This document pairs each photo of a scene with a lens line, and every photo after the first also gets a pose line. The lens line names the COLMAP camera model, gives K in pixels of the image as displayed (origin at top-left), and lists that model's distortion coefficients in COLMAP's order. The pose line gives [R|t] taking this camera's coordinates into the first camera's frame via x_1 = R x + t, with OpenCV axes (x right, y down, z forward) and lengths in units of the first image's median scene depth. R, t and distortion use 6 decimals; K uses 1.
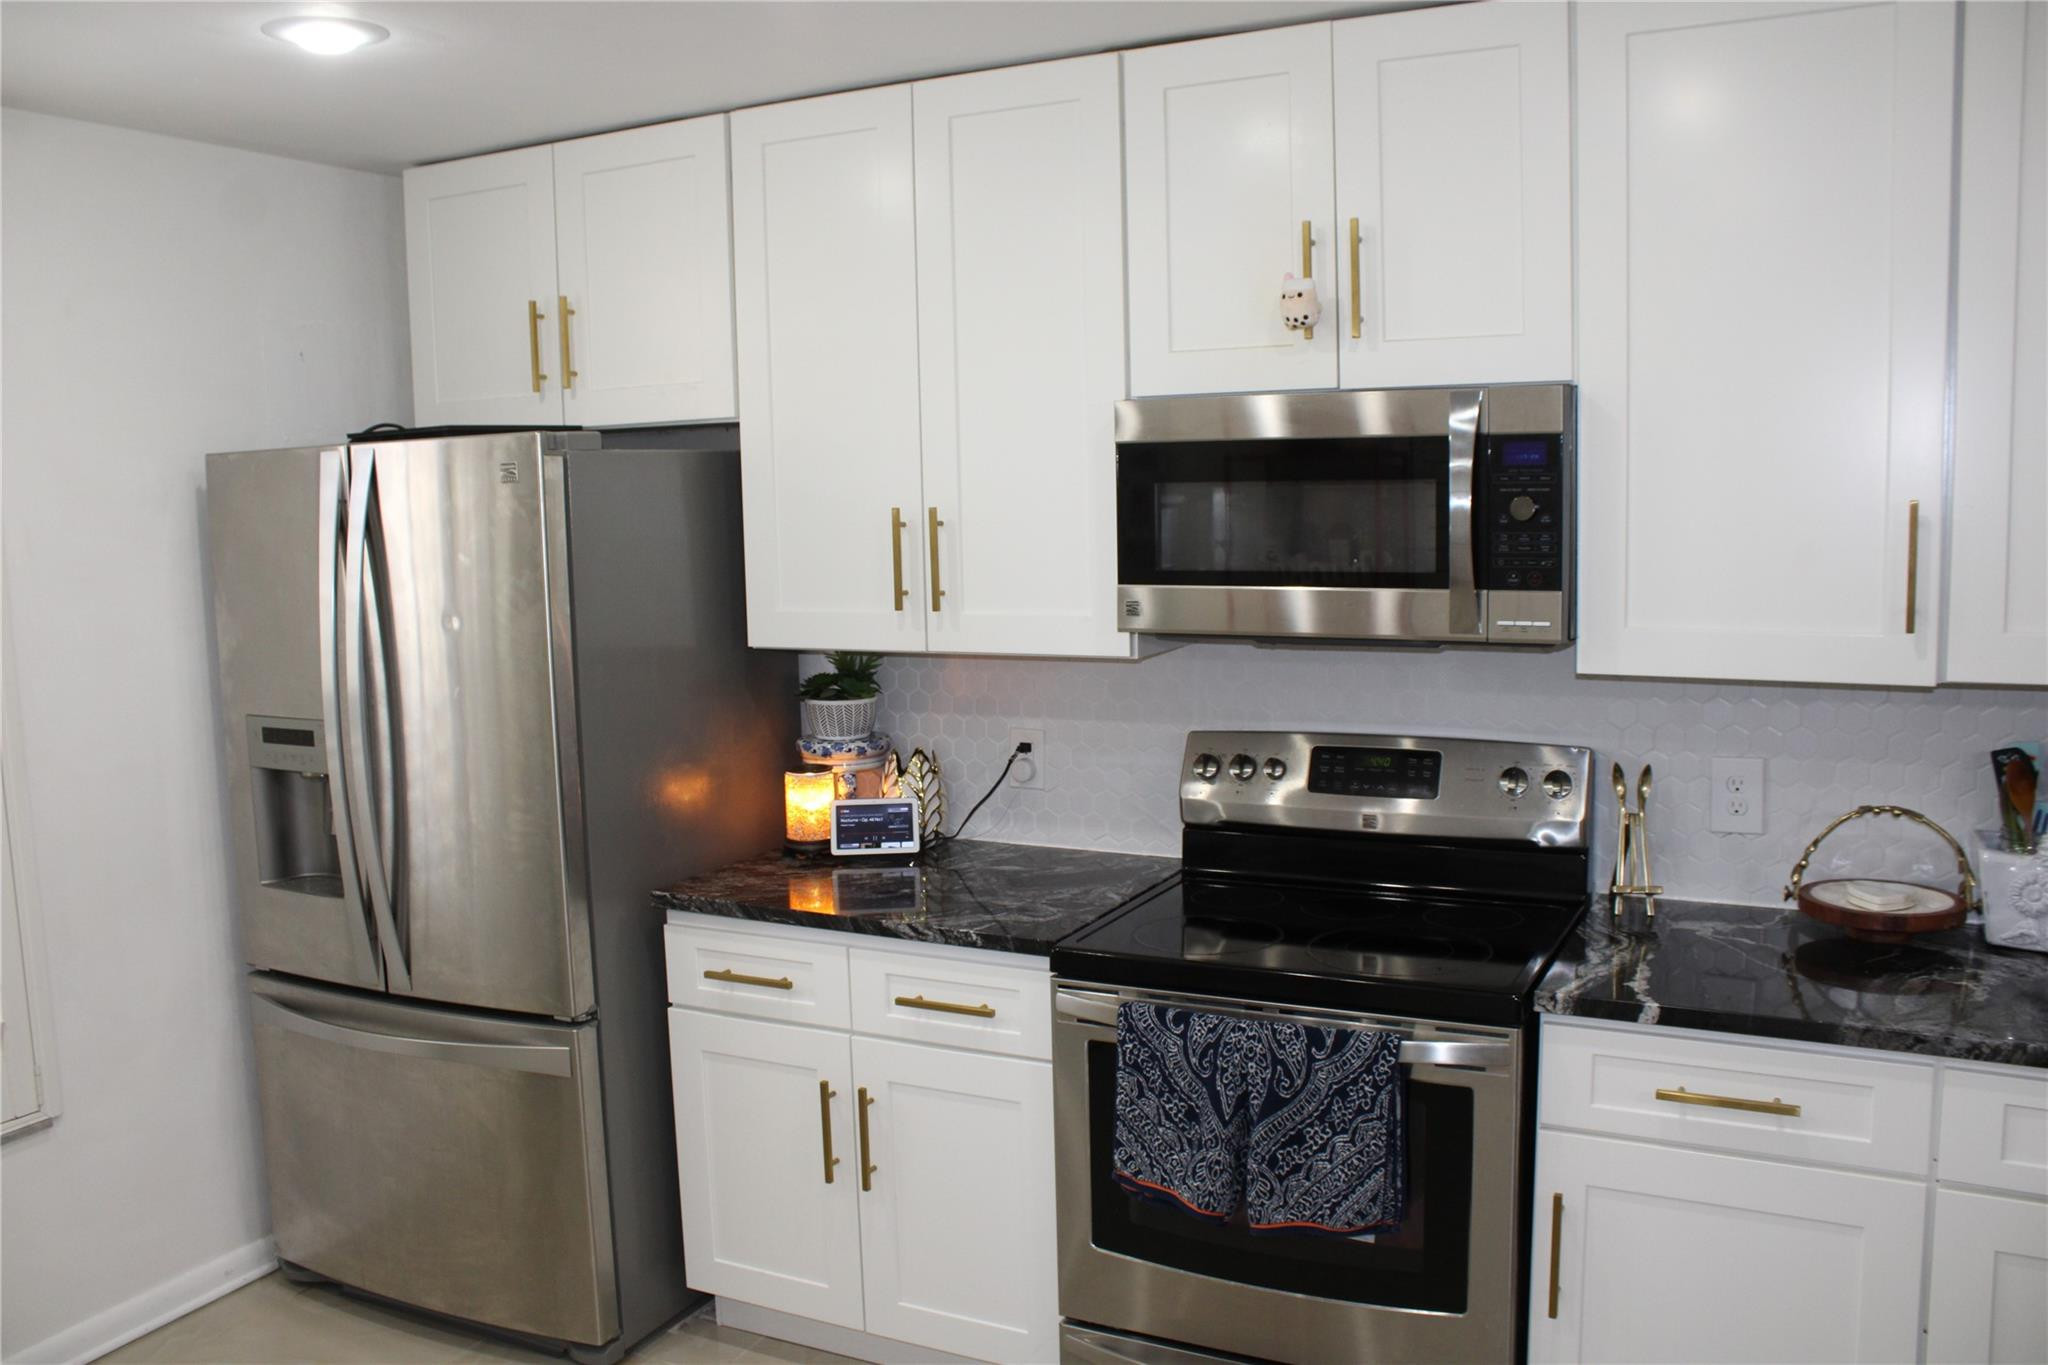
lens RADIAL K [[1692.5, 0, 1015.8], [0, 1692.5, 655.1], [0, 0, 1]] dist [-0.167801, 0.146940]
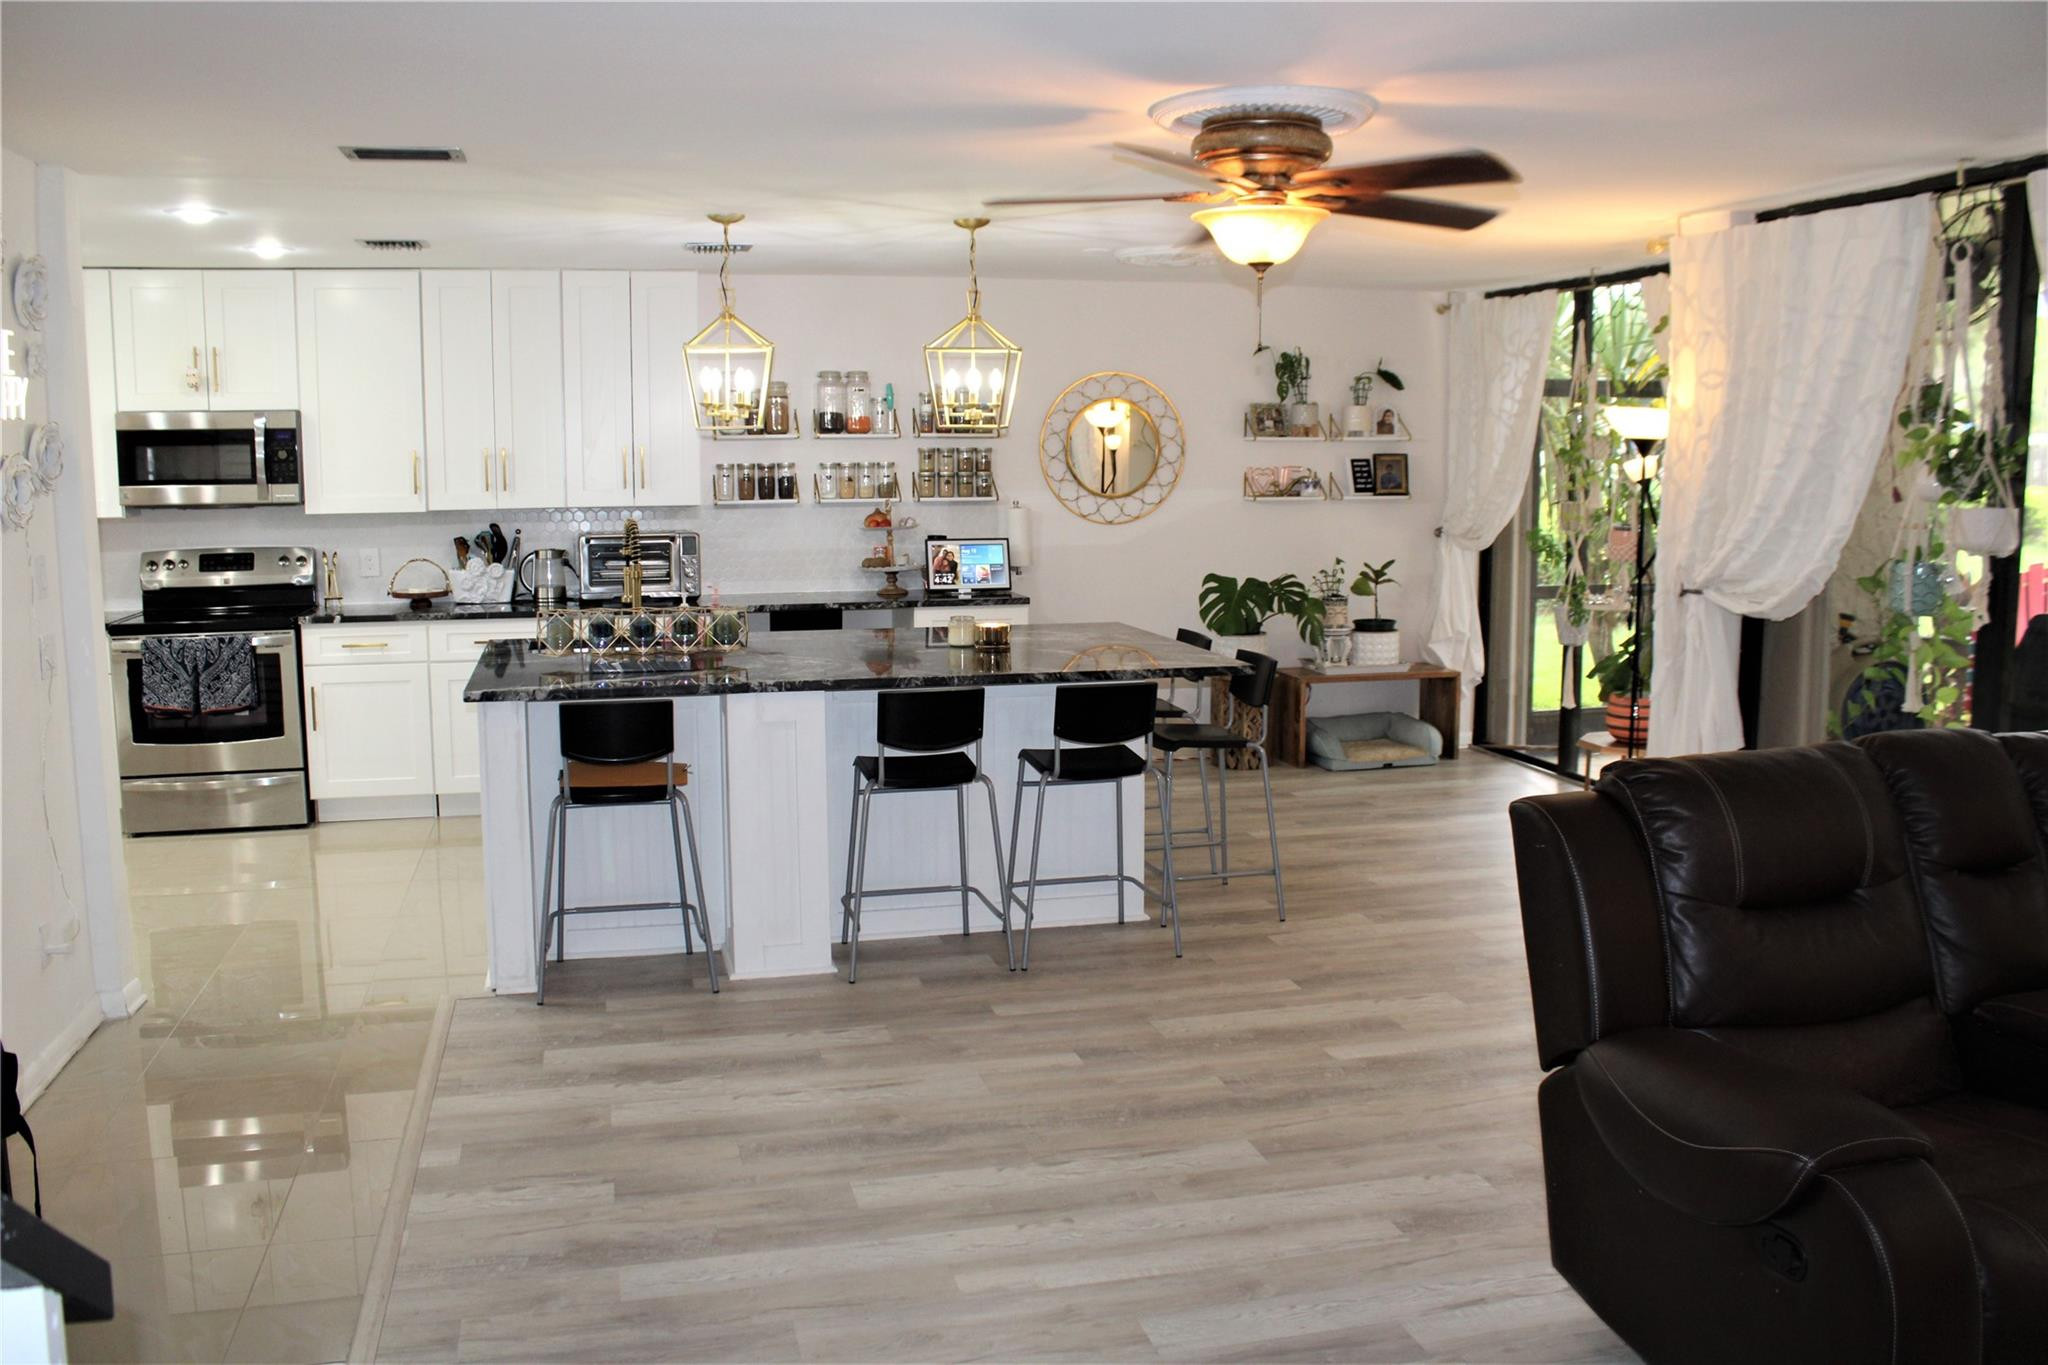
lens RADIAL K [[1692.5, 0, 1015.8], [0, 1692.5, 655.1], [0, 0, 1]] dist [-0.167801, 0.146940]
pose [[0.747202, -0.060866, 0.661804, -0.570176], [0.056348, 0.998014, 0.028169, 0.218465], [-0.662204, 0.016243, 0.749148, -1.718169]]
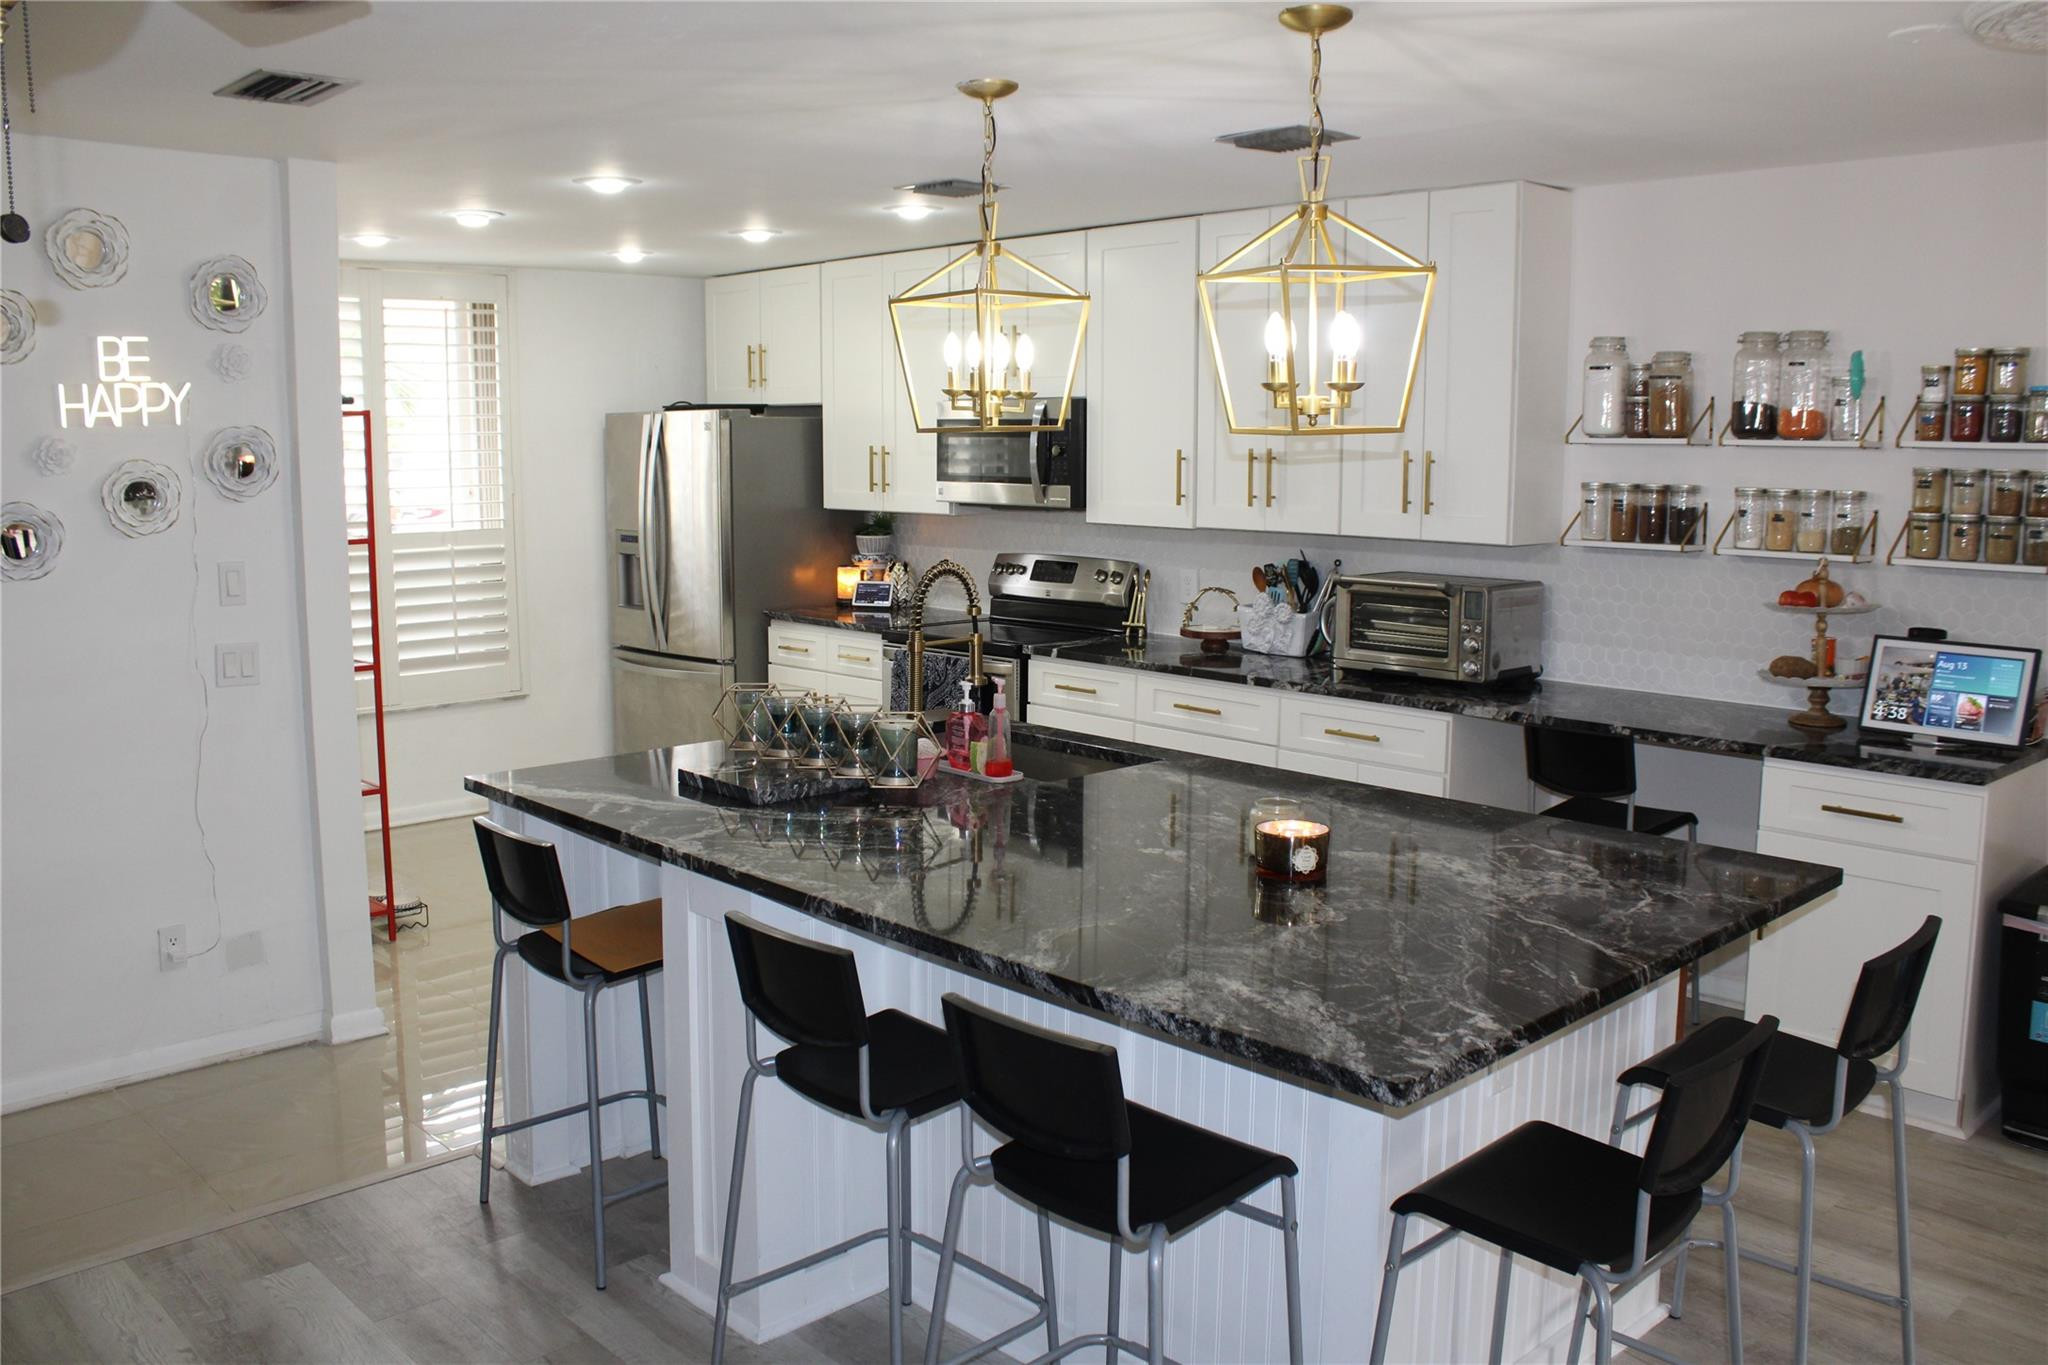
lens RADIAL K [[1692.5, 0, 1015.8], [0, 1692.5, 655.1], [0, 0, 1]] dist [-0.167801, 0.146940]
pose [[0.944202, 0.068150, -0.322240, 0.939750], [-0.059105, 0.997536, 0.037785, 0.104000], [0.324021, -0.016630, 0.945904, -1.172097]]
